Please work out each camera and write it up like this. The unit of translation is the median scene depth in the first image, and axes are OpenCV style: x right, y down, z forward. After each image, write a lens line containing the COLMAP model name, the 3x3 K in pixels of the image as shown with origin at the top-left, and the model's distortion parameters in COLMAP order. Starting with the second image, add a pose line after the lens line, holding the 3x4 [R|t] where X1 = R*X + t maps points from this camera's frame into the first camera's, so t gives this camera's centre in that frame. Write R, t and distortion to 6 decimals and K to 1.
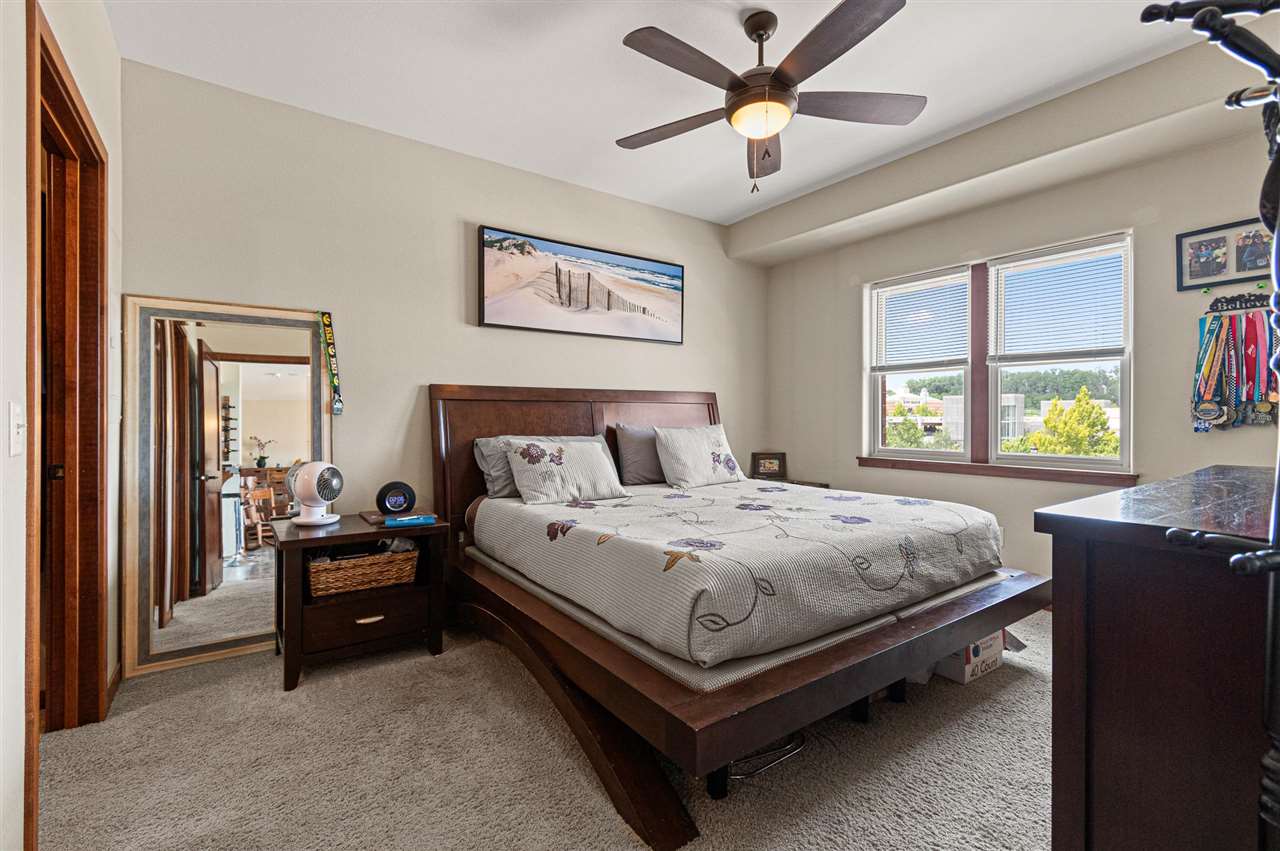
lens RADIAL K [[561.4, 0, 636.1], [0, 561.4, 419.6], [0, 0, 1]] dist [0.000220, -0.000044]
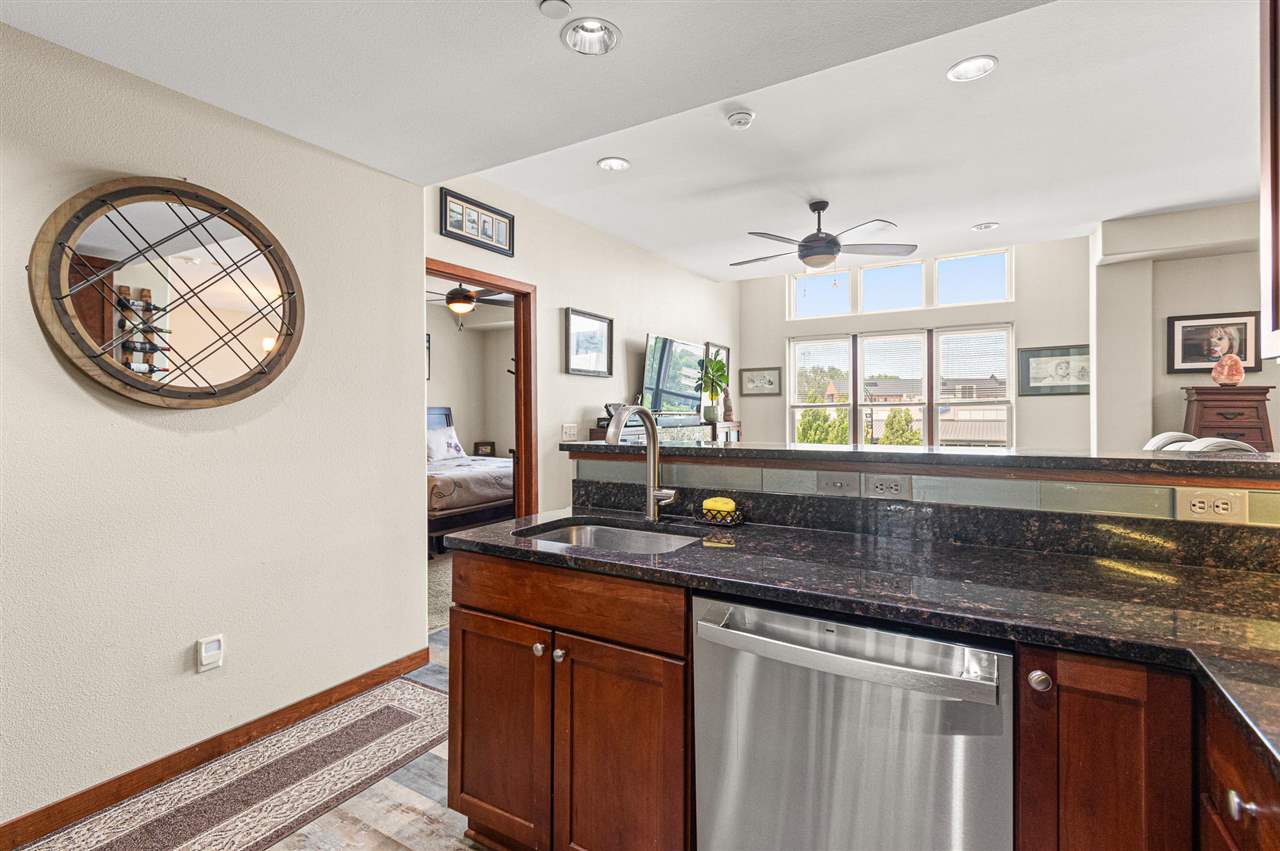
lens RADIAL K [[593.6, 0, 628.8], [0, 593.6, 412.7], [0, 0, 1]] dist [0.000020, 0.000011]
pose [[0.921727, -0.009010, 0.387735, -0.067449], [0.009654, 0.999953, 0.000285, -0.032201], [-0.387720, 0.003481, 0.921771, -1.002699]]
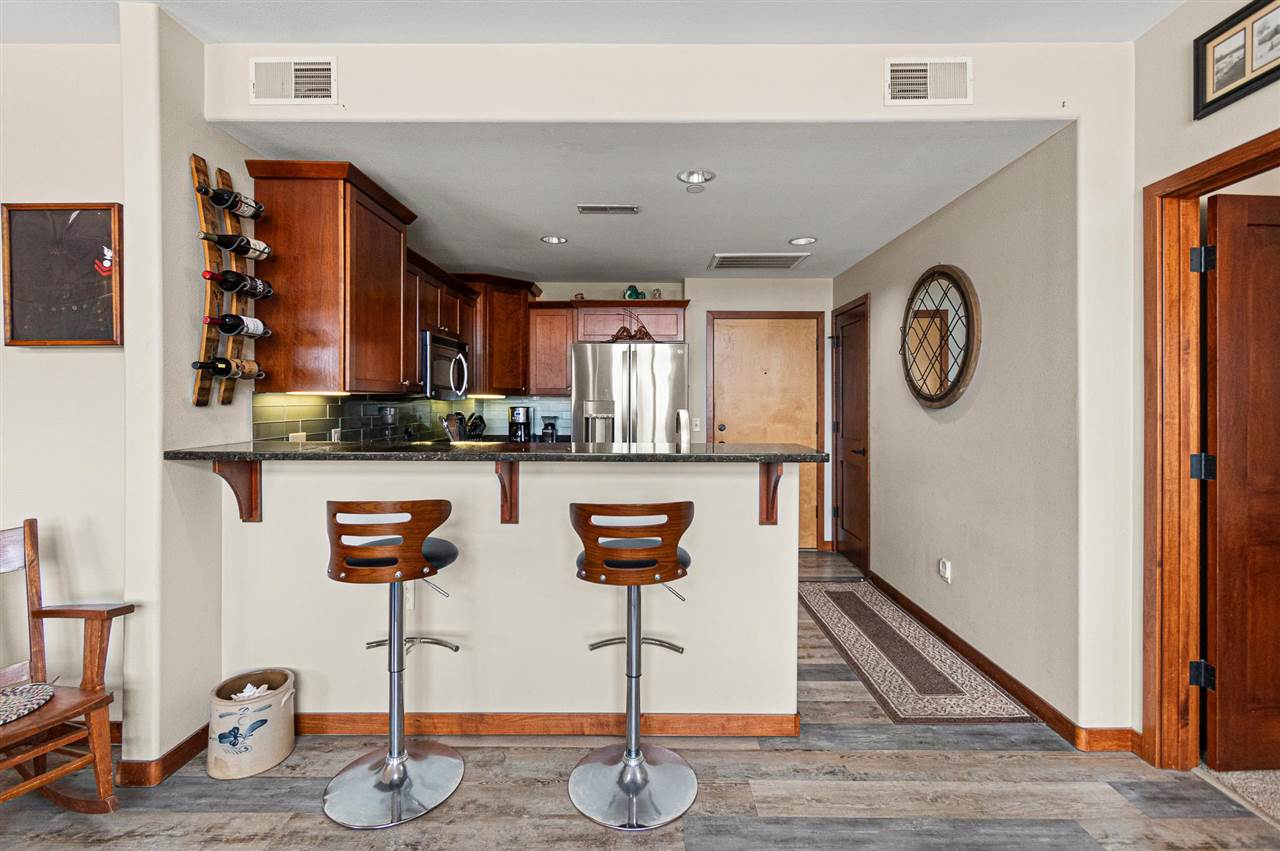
lens RADIAL K [[566.4, 0, 637.5], [0, 566.4, 402.0], [0, 0, 1]] dist [0.001756, -0.000280]
pose [[-0.587553, -0.001289, -0.809185, 0.717934], [-0.004095, 0.999991, 0.001381, -0.047998], [0.809175, 0.004125, -0.587553, -0.187466]]
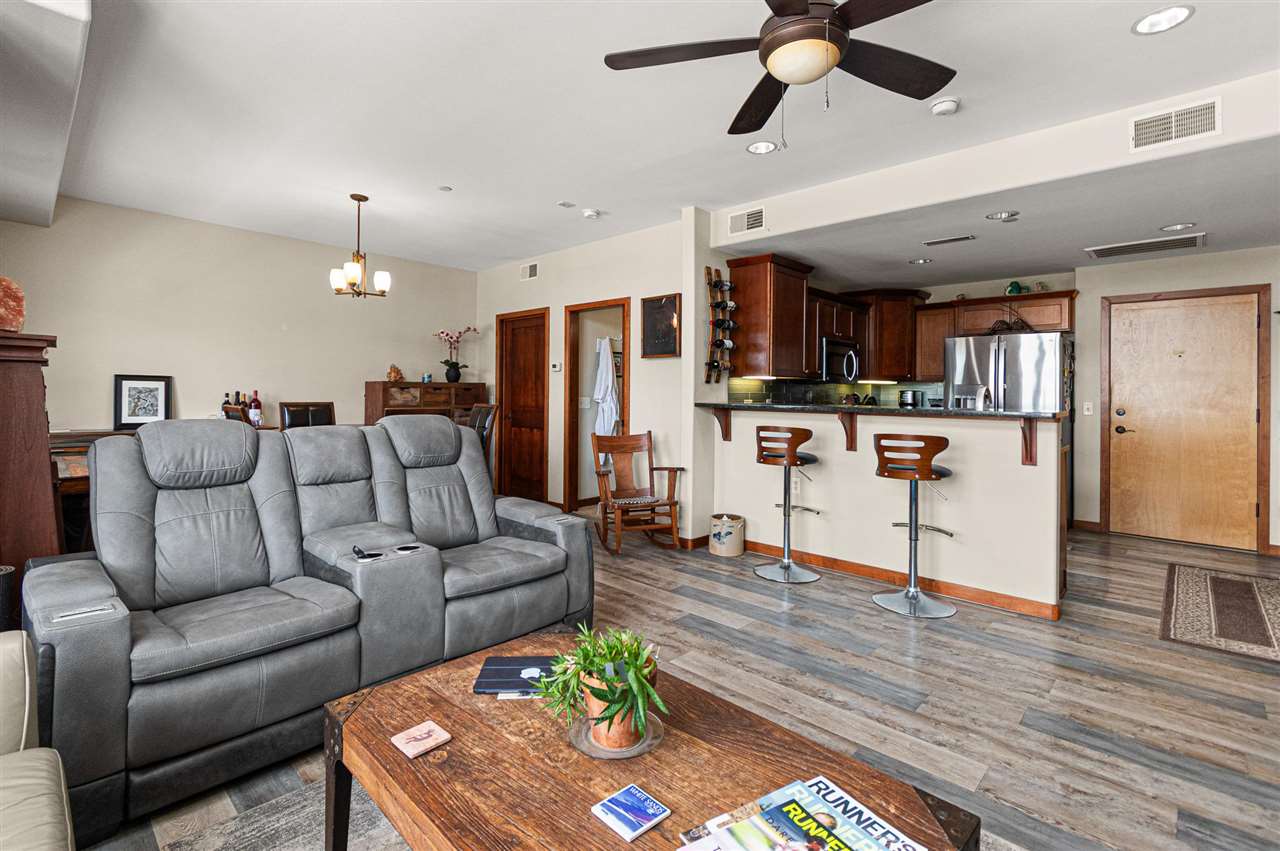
lens RADIAL K [[582.0, 0, 647.6], [0, 582.0, 396.6], [0, 0, 1]] dist [0.002409, -0.000164]
pose [[-0.978552, -0.009415, -0.205784, 0.890363], [-0.011441, 0.999897, 0.008659, -0.022689], [0.205681, 0.010828, -0.978559, 0.298527]]
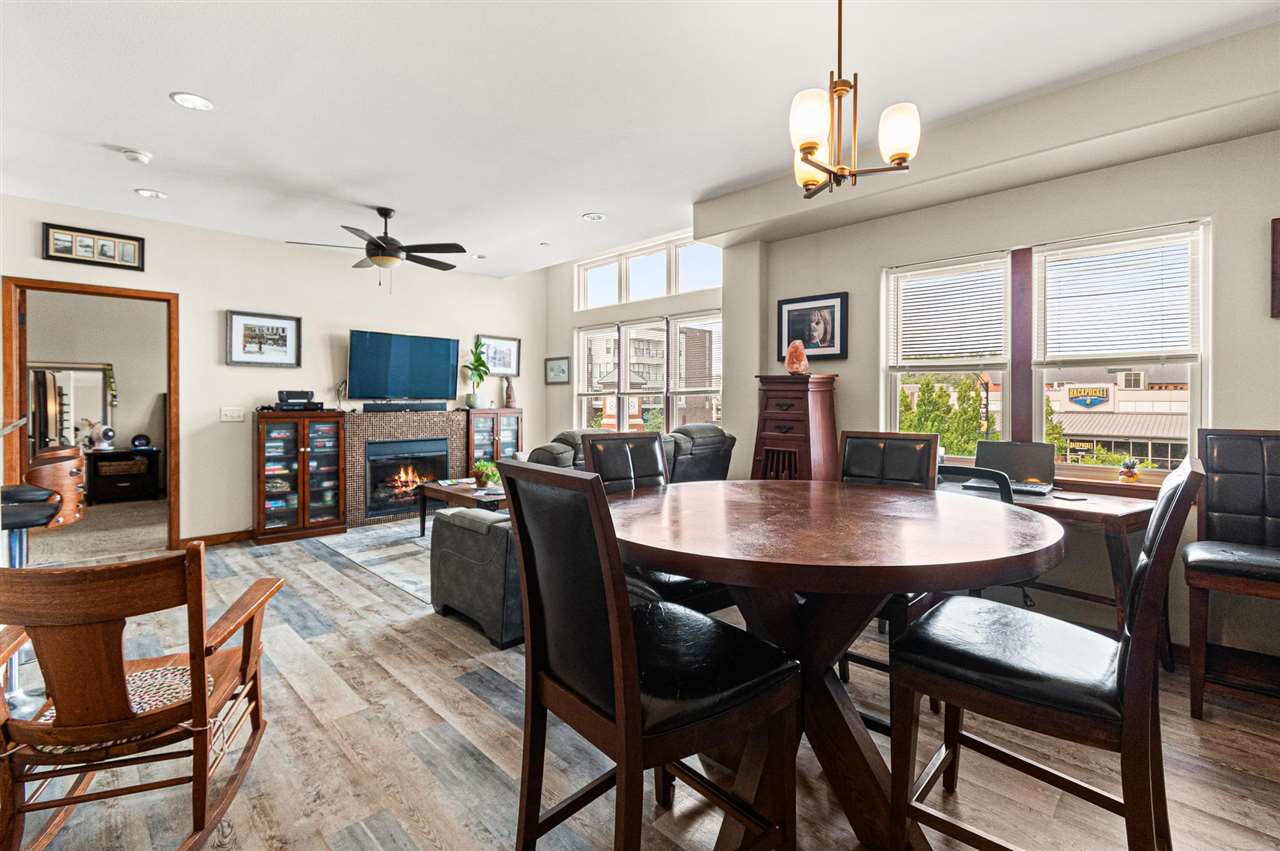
lens RADIAL K [[579.0, 0, 630.8], [0, 579.0, 401.8], [0, 0, 1]] dist [0.000007, -0.000216]
pose [[0.988784, -0.000283, 0.149350, 0.975142], [-0.000011, 0.999998, 0.001968, -0.026573], [-0.149350, -0.001947, 0.988782, -1.355874]]
